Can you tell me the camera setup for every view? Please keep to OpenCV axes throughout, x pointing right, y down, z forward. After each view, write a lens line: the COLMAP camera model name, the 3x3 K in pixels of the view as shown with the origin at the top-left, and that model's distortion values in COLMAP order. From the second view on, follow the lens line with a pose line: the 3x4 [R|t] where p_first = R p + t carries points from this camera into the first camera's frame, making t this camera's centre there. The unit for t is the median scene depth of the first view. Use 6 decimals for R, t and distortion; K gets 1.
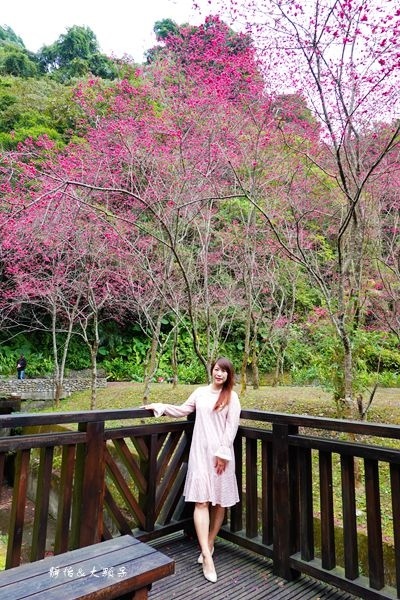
lens RADIAL K [[403.9, 0, 197.0], [0, 403.9, 301.0], [0, 0, 1]] dist [-0.009774, -0.002787]
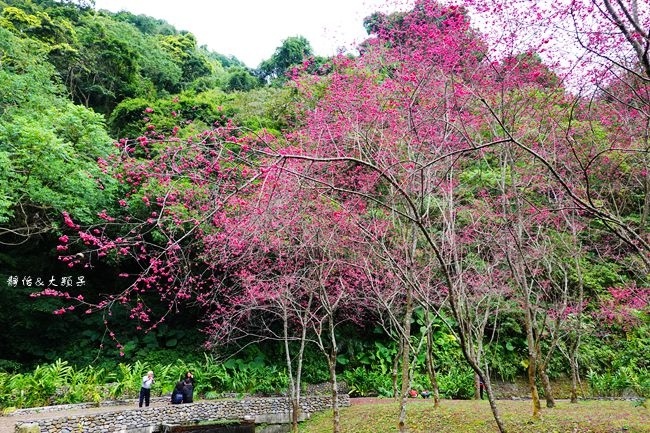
lens RADIAL K [[435.5, 0, 321.4], [0, 435.5, 217.0], [0, 0, 1]] dist [0.013507, -0.000730]
pose [[0.962255, -0.123174, -0.242681, -0.012010], [0.076079, 0.977911, -0.194683, 0.003160], [0.261300, 0.168872, 0.950371, 0.049672]]
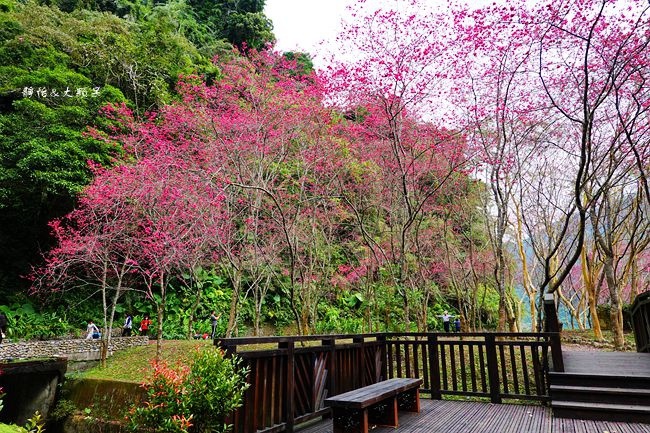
lens RADIAL K [[435.5, 0, 321.4], [0, 435.5, 217.0], [0, 0, 1]] dist [0.013507, -0.000730]
pose [[0.948167, 0.043503, 0.314781, -0.141270], [-0.019184, 0.996615, -0.079945, -0.018610], [-0.317193, 0.069763, 0.945792, -0.148535]]
